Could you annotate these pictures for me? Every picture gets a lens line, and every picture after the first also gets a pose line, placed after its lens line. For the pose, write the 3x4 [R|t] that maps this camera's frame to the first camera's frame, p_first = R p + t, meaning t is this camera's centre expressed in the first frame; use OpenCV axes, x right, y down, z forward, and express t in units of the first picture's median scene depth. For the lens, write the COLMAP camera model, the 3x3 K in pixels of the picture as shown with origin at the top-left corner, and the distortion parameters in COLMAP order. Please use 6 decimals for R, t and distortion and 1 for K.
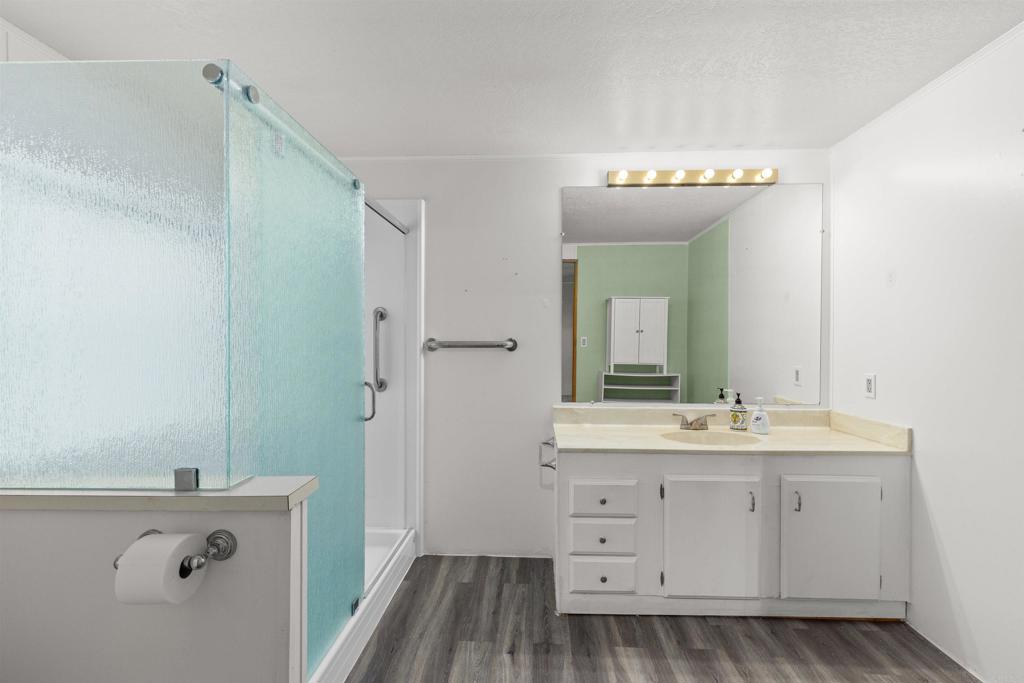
lens RADIAL K [[462.8, 0, 519.2], [0, 462.8, 338.7], [0, 0, 1]] dist [0.002931, 0.000328]
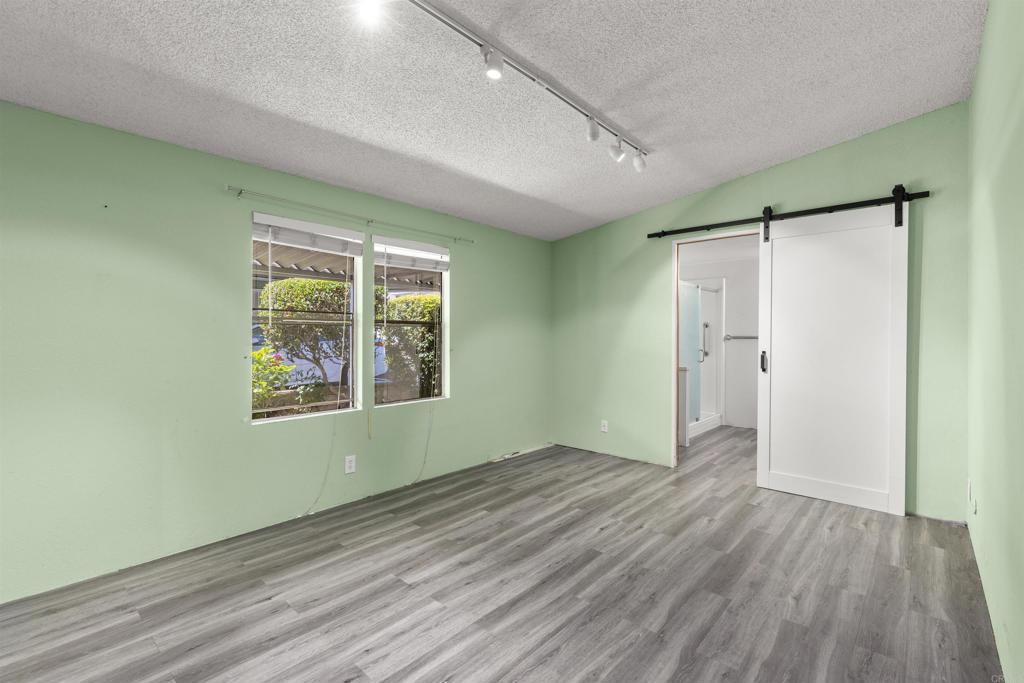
lens RADIAL K [[462.8, 0, 519.2], [0, 462.8, 338.7], [0, 0, 1]] dist [0.002931, 0.000328]
pose [[0.778265, 0.005592, -0.627910, 0.479079], [0.001045, 0.999947, 0.010201, -0.007294], [0.627935, -0.008596, 0.778219, -1.558614]]
